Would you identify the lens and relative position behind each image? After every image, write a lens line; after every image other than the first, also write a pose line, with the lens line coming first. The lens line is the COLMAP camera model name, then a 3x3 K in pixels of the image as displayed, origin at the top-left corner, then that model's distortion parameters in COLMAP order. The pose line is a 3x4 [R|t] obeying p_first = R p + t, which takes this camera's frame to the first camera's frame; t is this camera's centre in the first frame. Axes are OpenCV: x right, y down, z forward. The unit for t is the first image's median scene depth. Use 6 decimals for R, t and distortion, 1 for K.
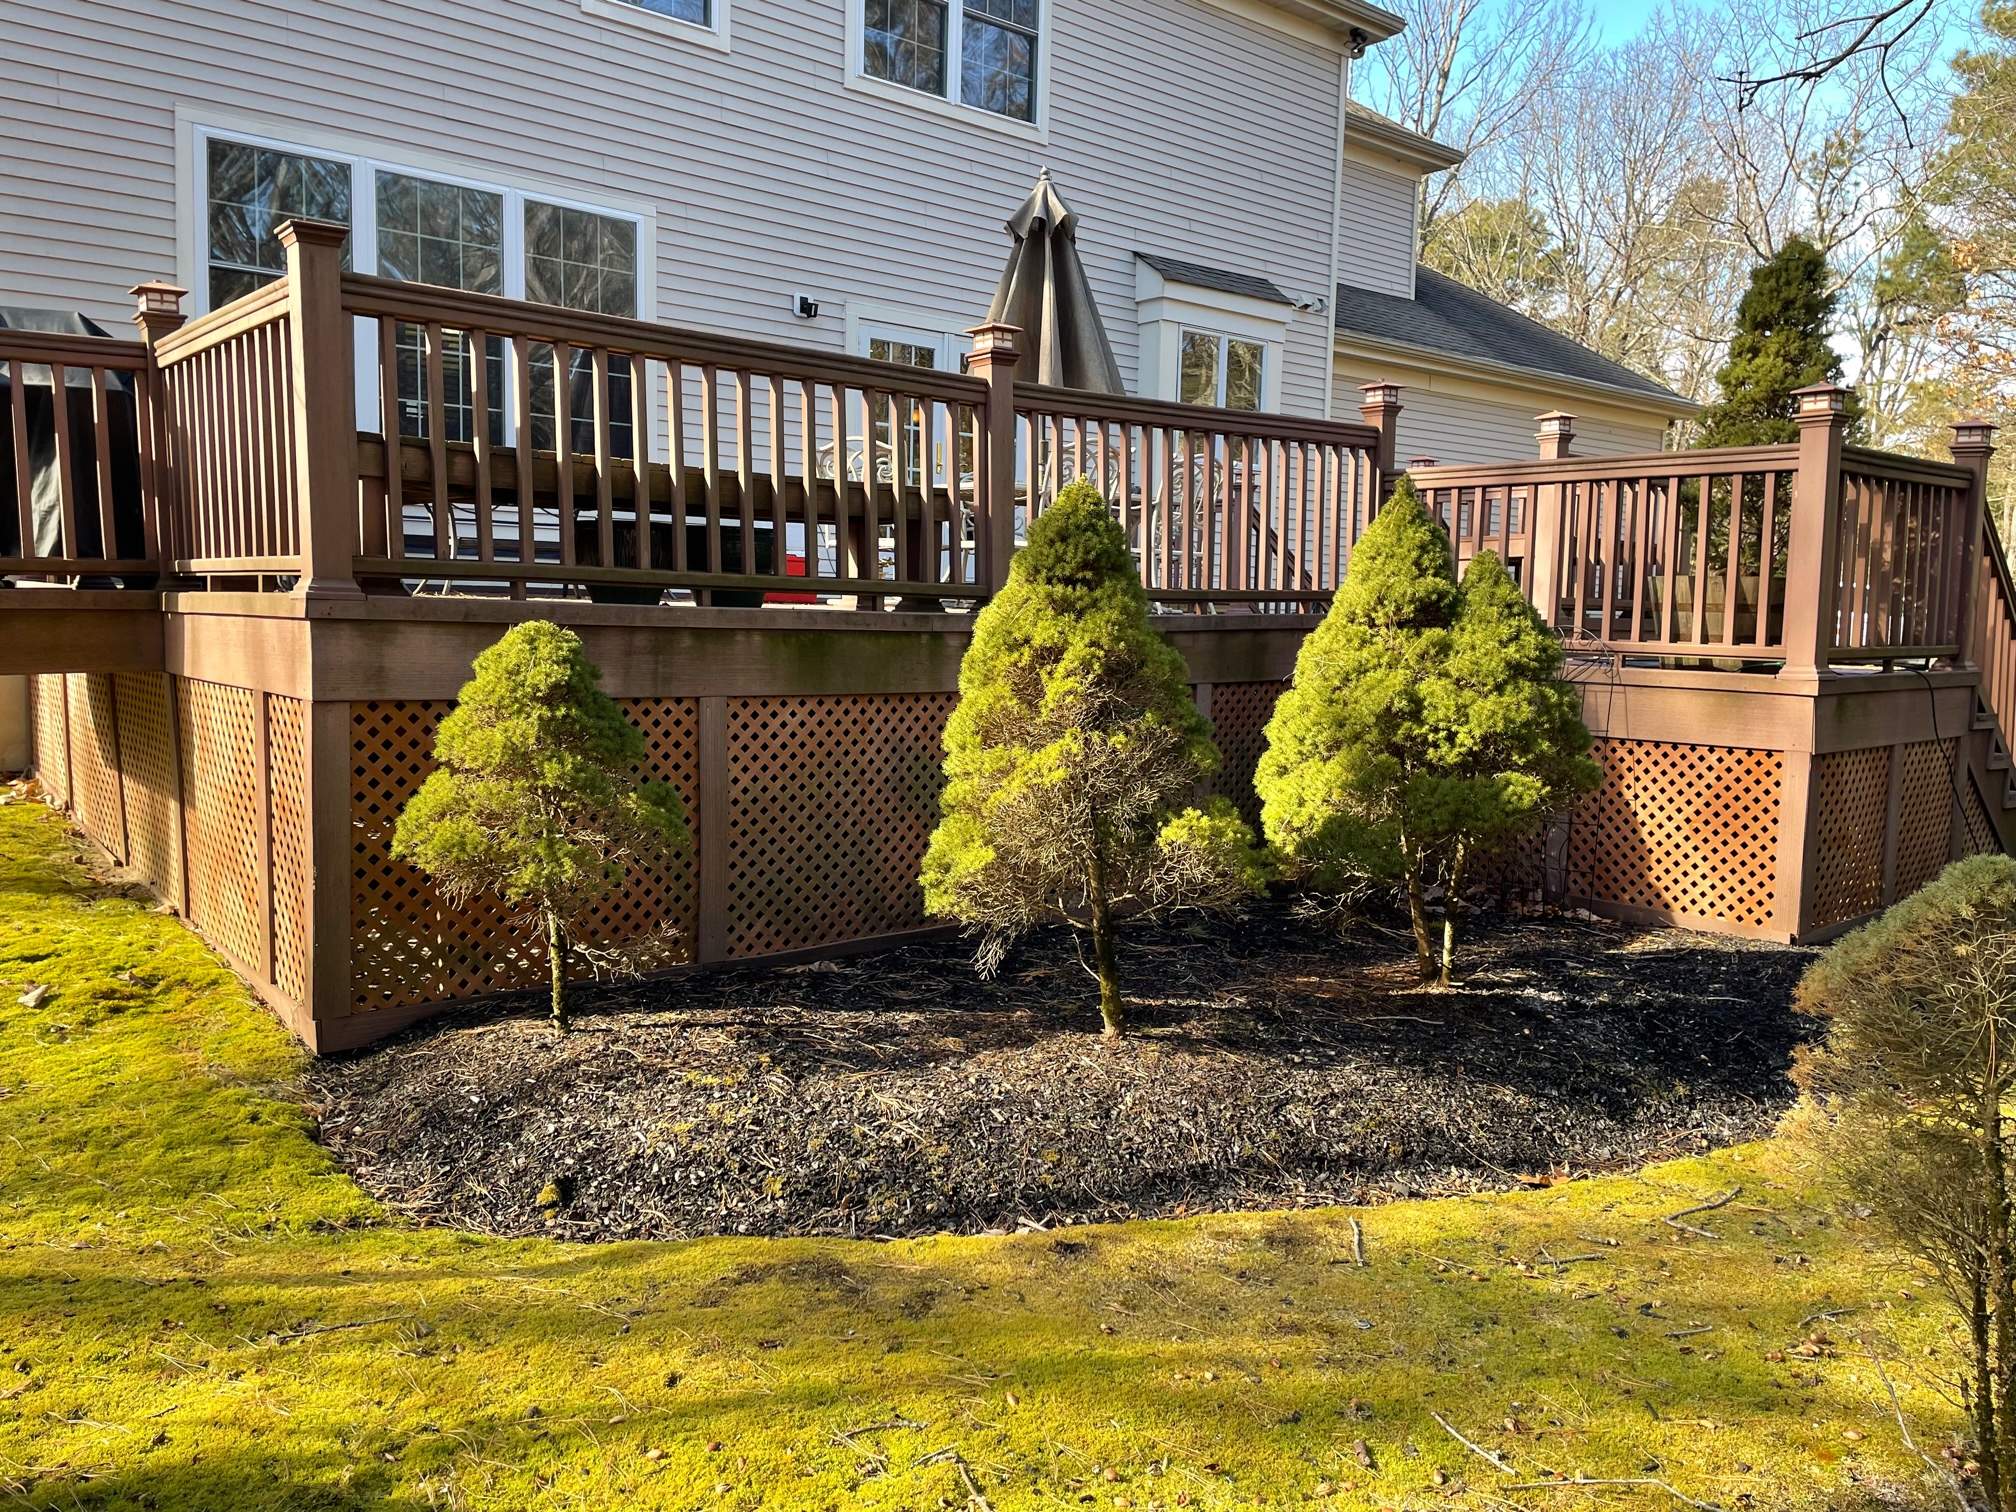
lens RADIAL K [[1508.0, 0, 1008.2], [0, 1508.0, 720.4], [0, 0, 1]] dist [0.092657, -0.104092]
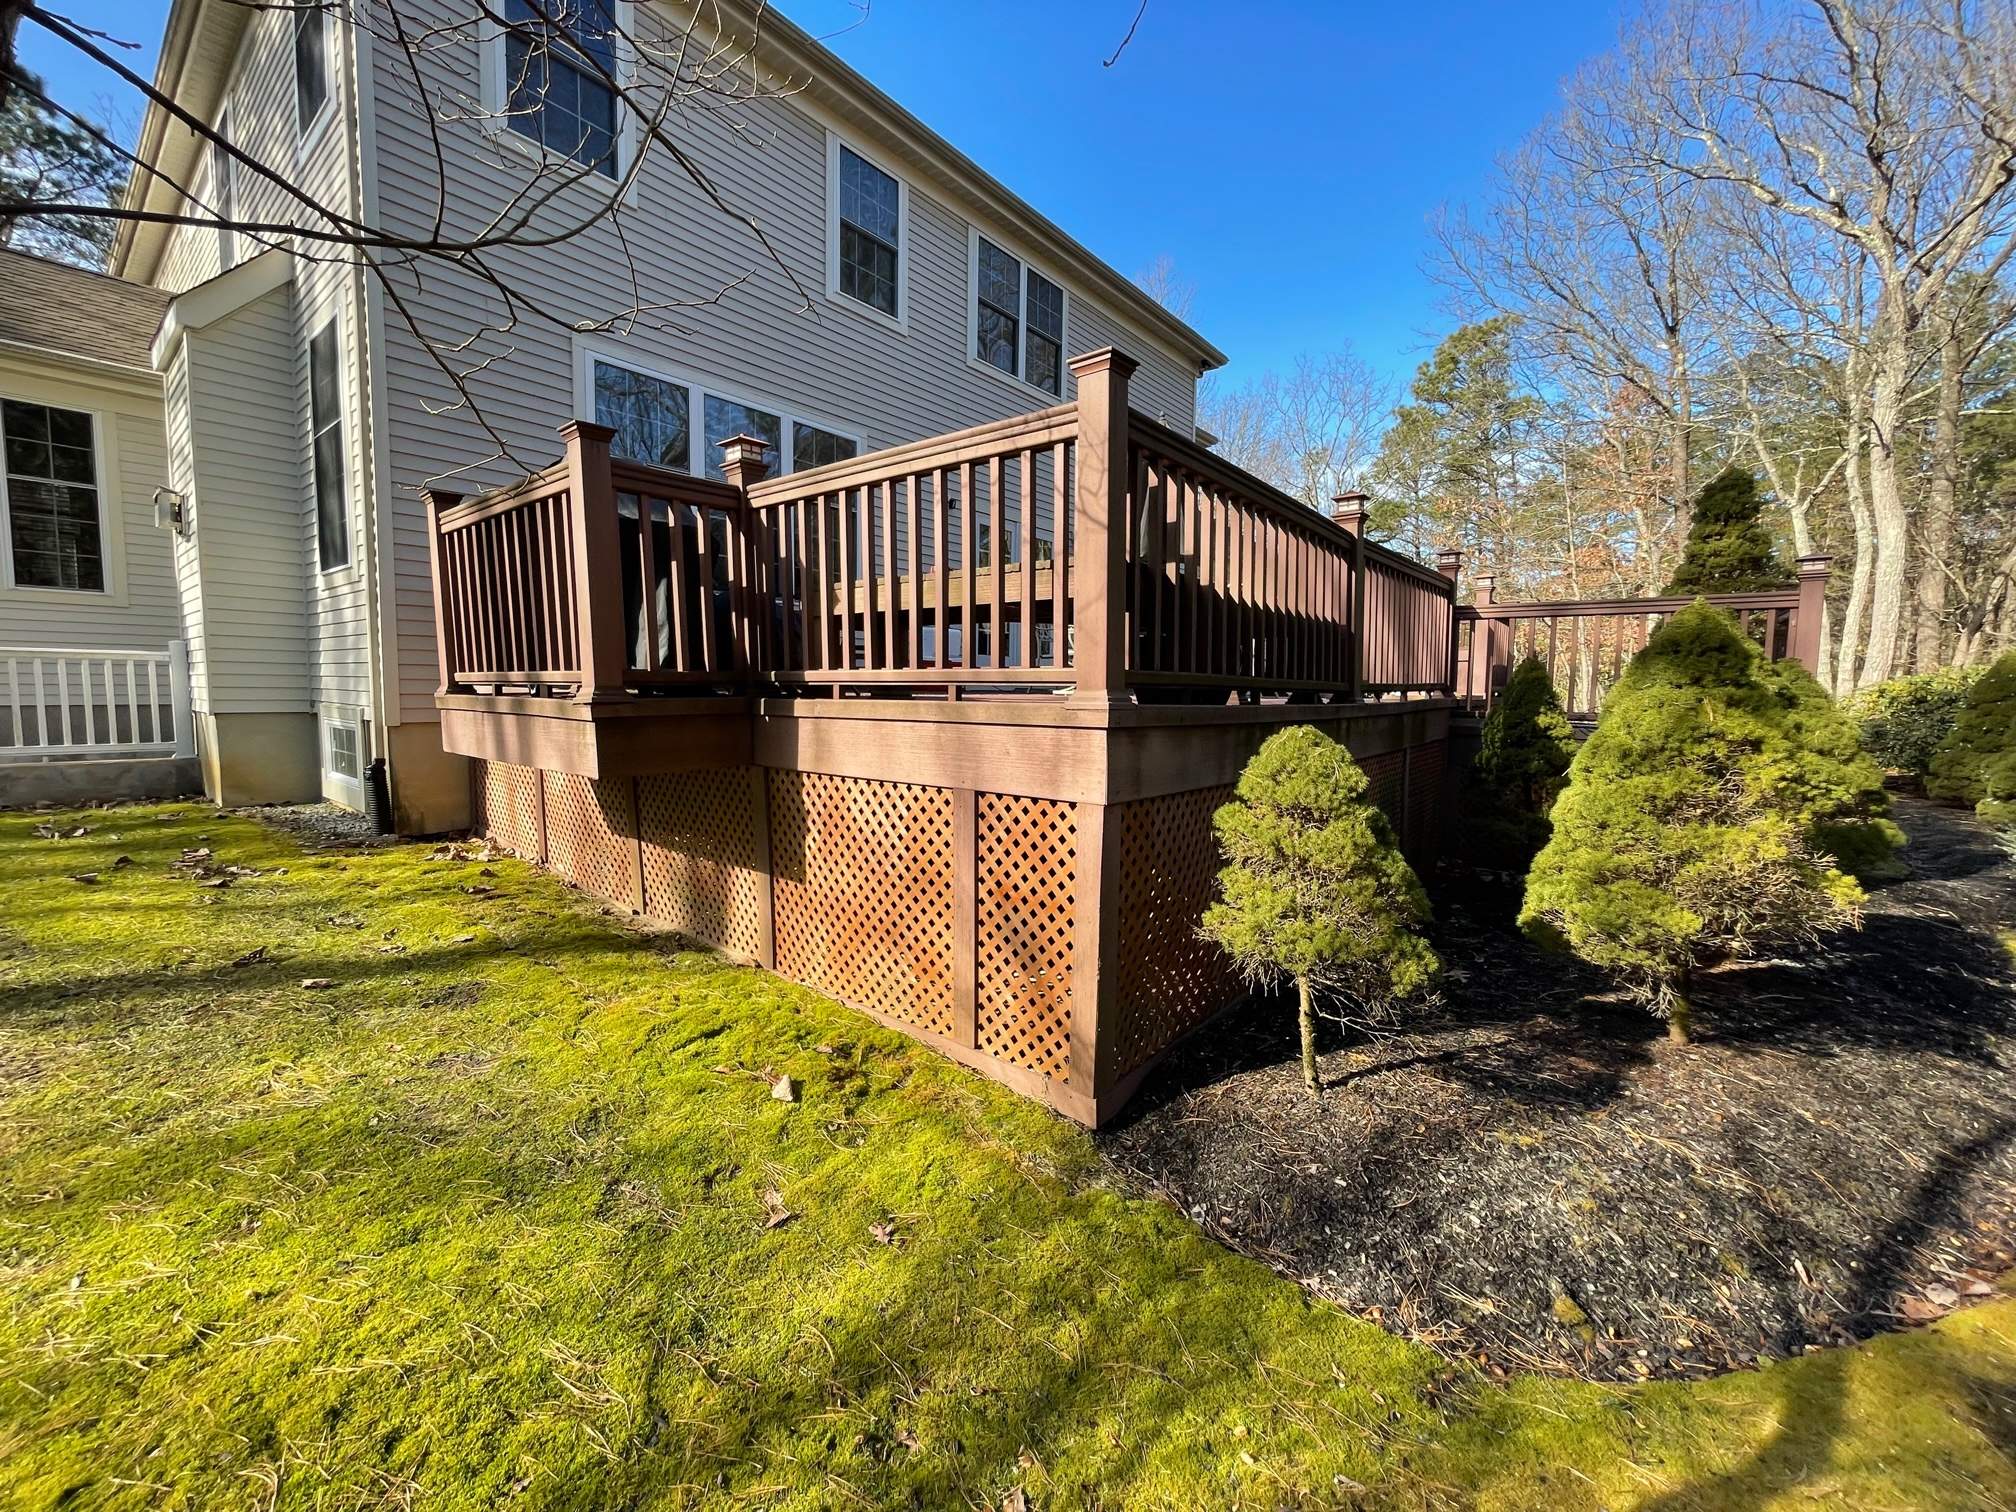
lens RADIAL K [[810.7, 0, 1015.9], [0, 810.7, 747.4], [0, 0, 1]] dist [0.001918, -0.000029]
pose [[0.980923, -0.024223, 0.192880, -0.580729], [0.023972, 0.999706, 0.003633, -0.052562], [-0.192911, 0.001060, 0.981216, 0.426257]]
